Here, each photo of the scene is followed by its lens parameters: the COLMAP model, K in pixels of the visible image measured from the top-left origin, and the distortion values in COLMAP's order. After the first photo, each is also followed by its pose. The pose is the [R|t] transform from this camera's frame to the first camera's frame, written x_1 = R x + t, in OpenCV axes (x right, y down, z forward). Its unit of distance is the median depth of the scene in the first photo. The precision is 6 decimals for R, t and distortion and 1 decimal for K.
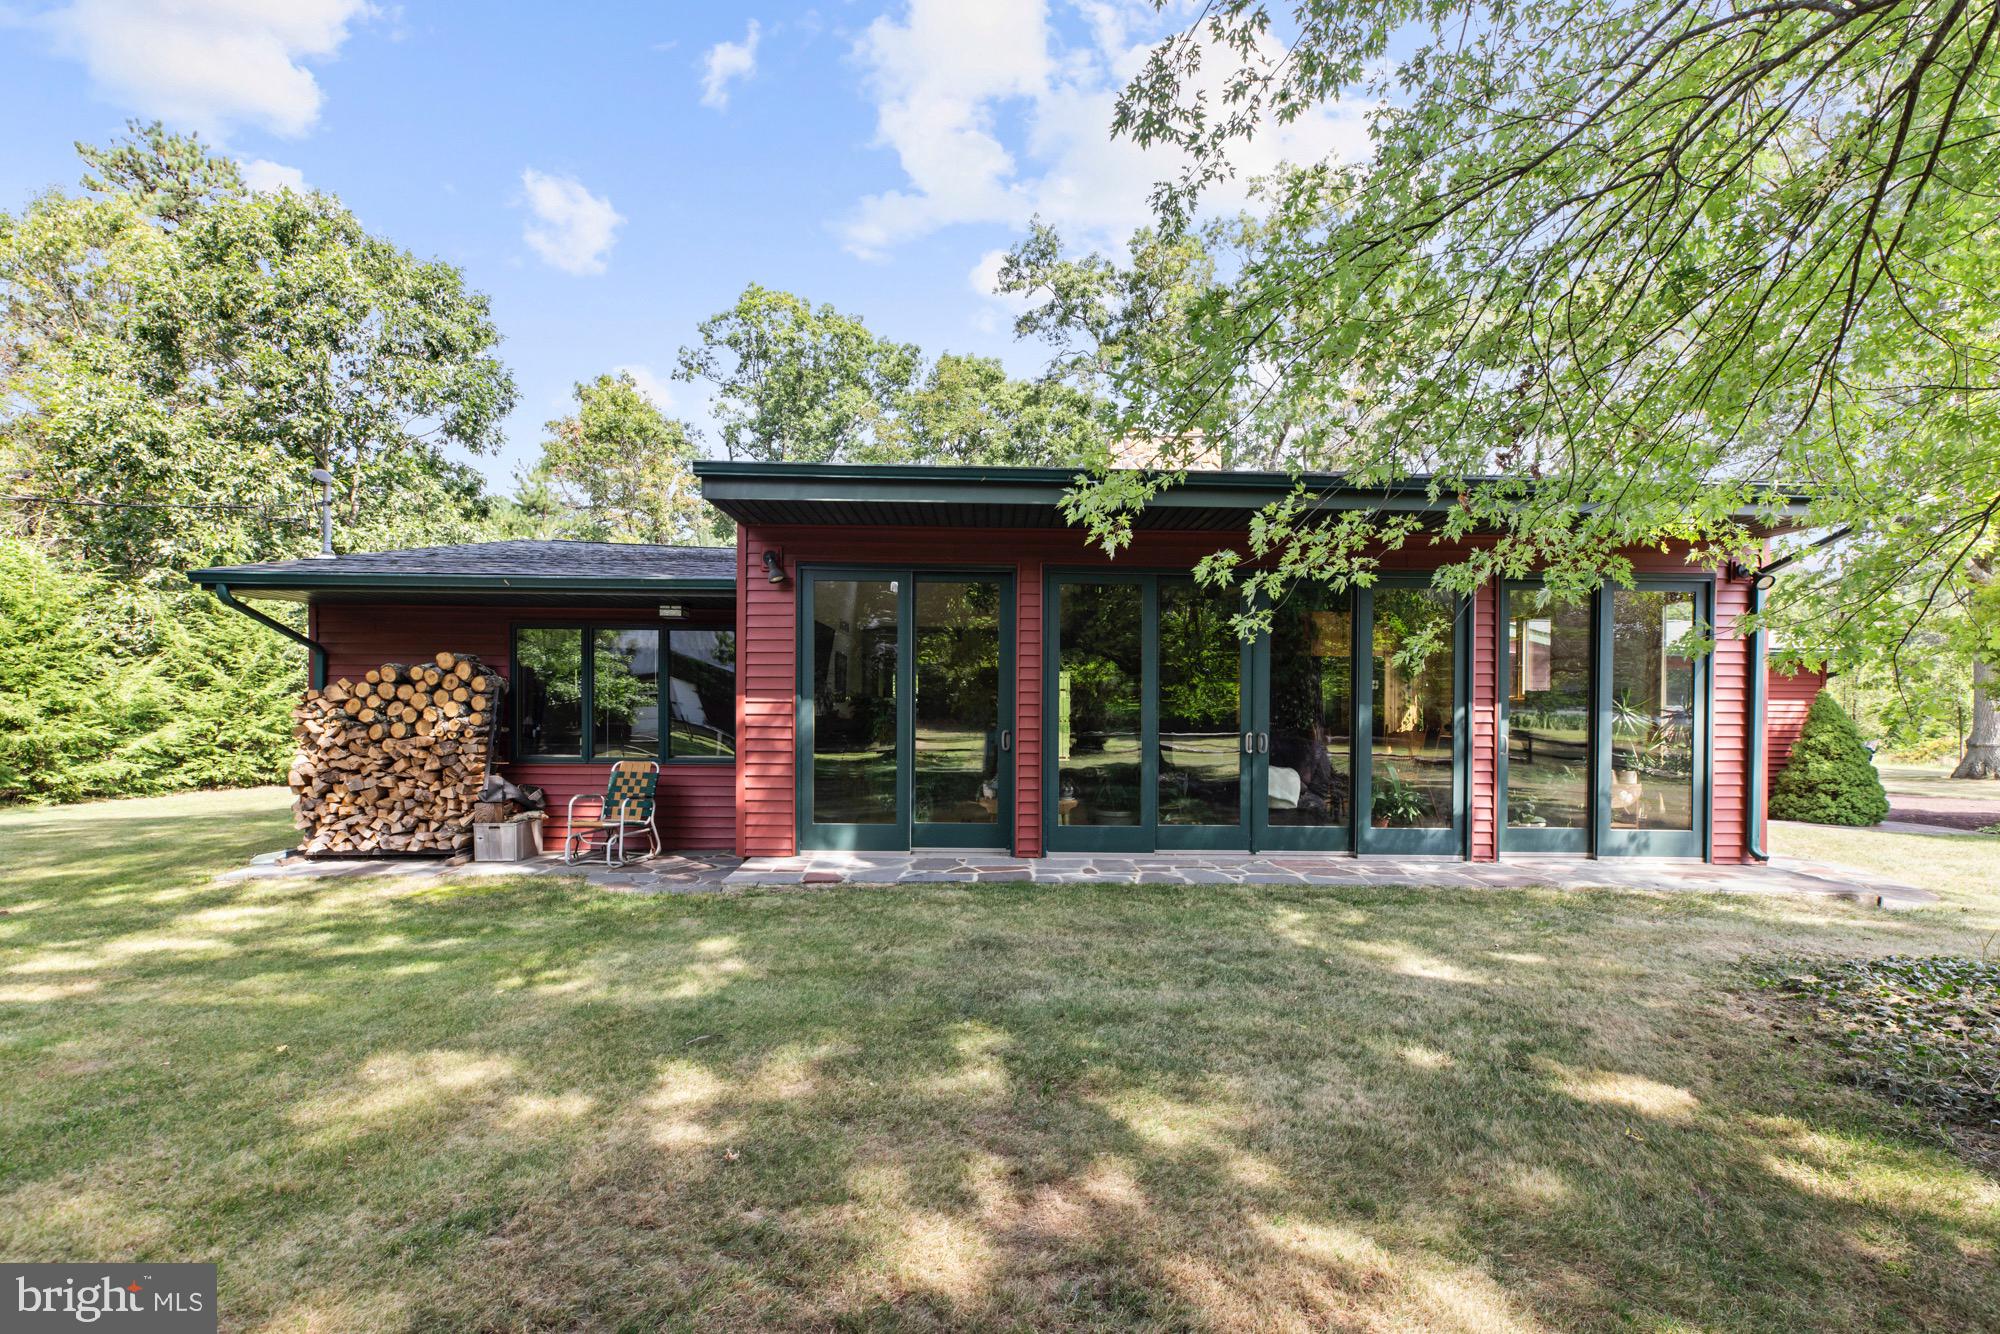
lens RADIAL K [[926.1, 0, 999.4], [0, 926.1, 668.2], [0, 0, 1]] dist [0.005173, -0.000235]
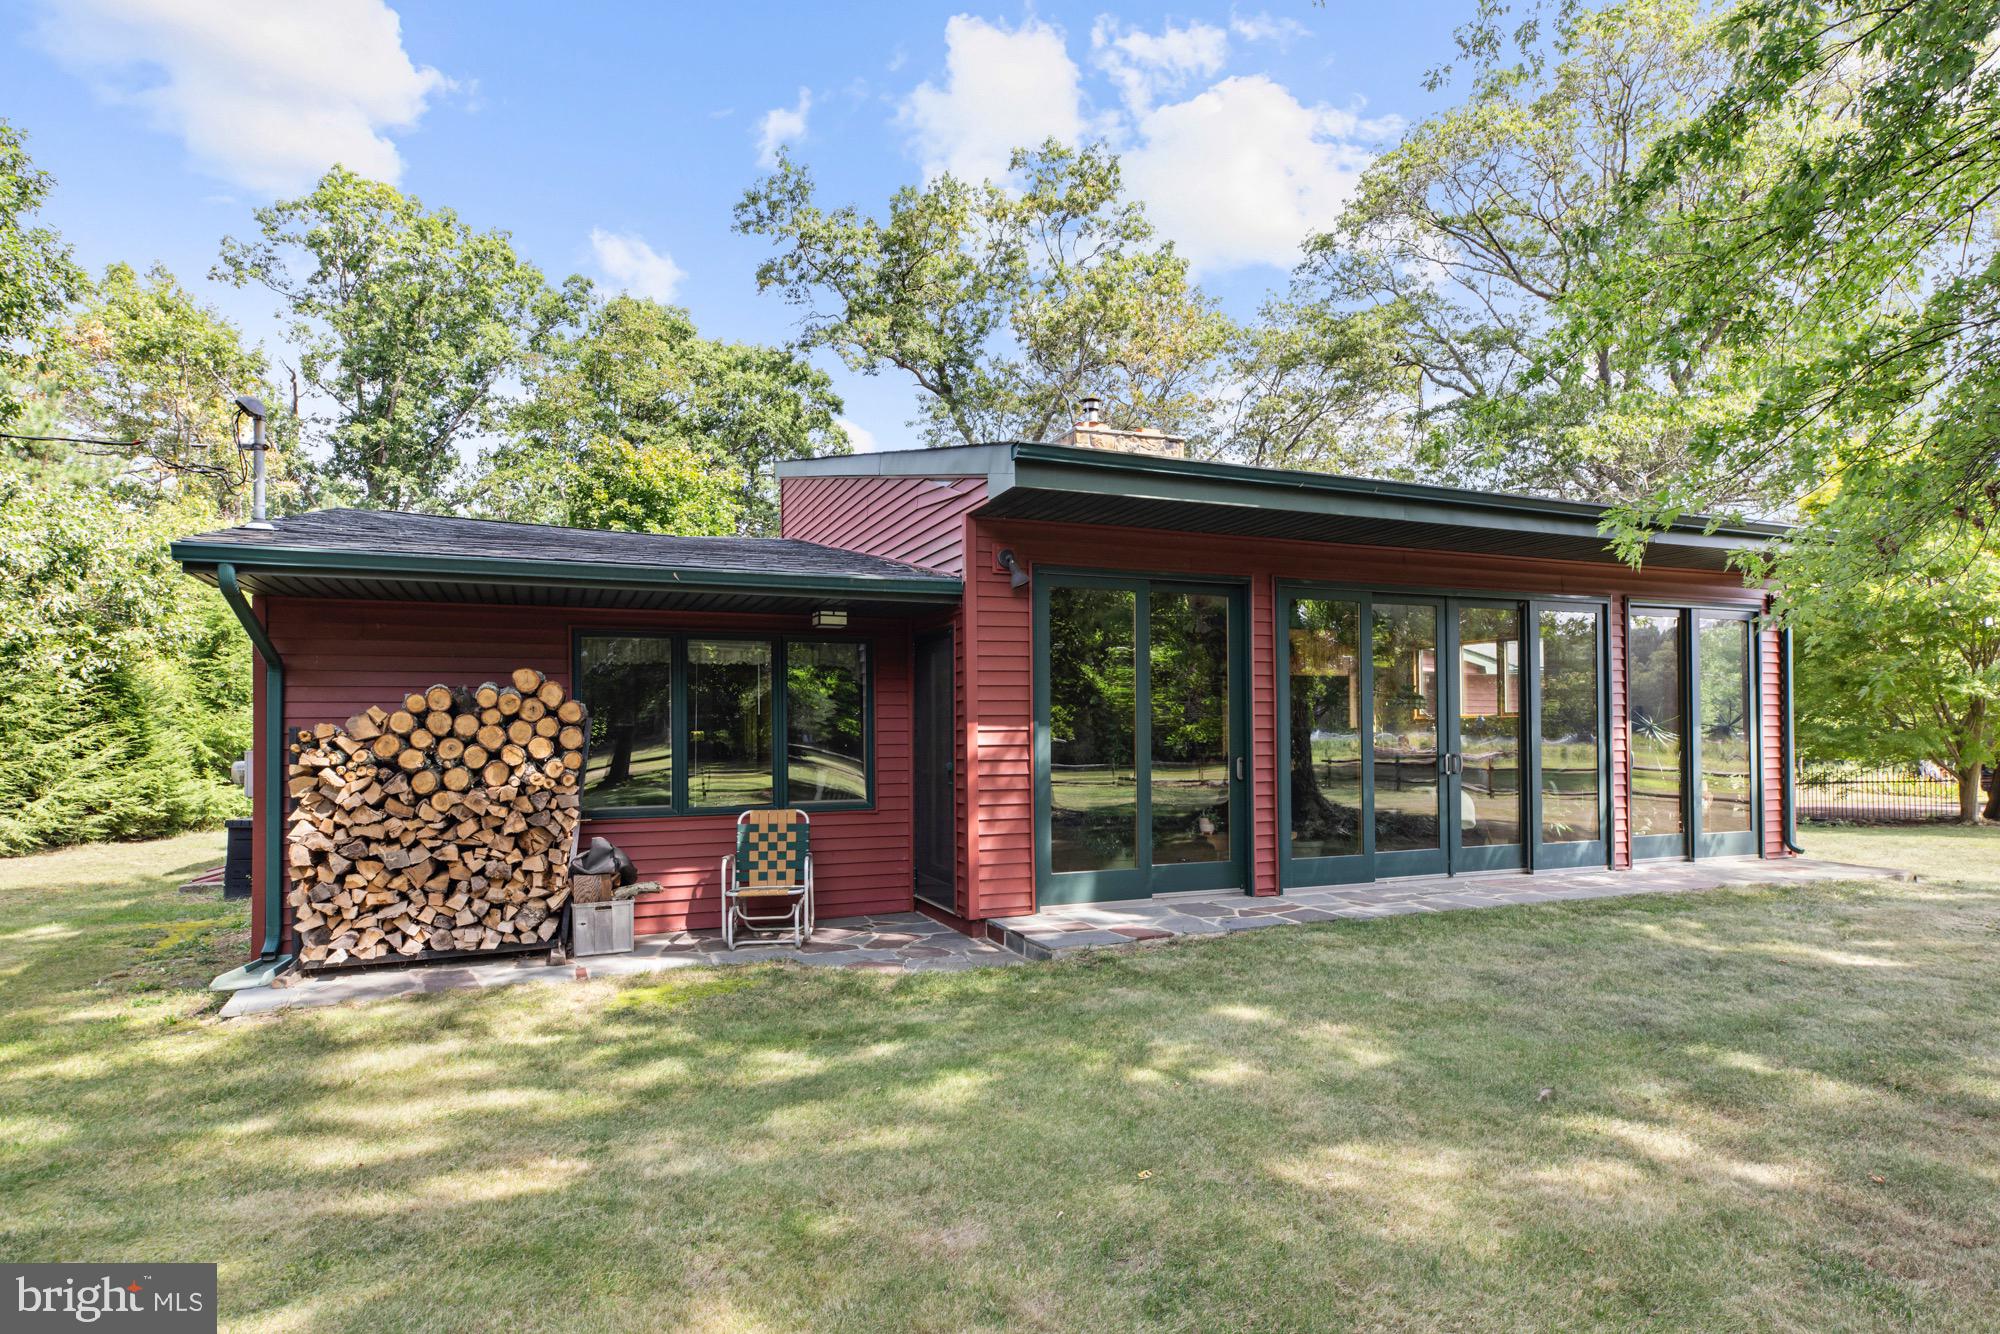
lens RADIAL K [[1088.8, 0, 999.1], [0, 1088.8, 668.6], [0, 0, 1]] dist [-0.002004, 0.000994]
pose [[0.934250, 0.004407, 0.356590, -0.562359], [0.001538, 0.999865, -0.016386, -0.002992], [-0.356614, 0.015857, 0.934117, 0.080927]]
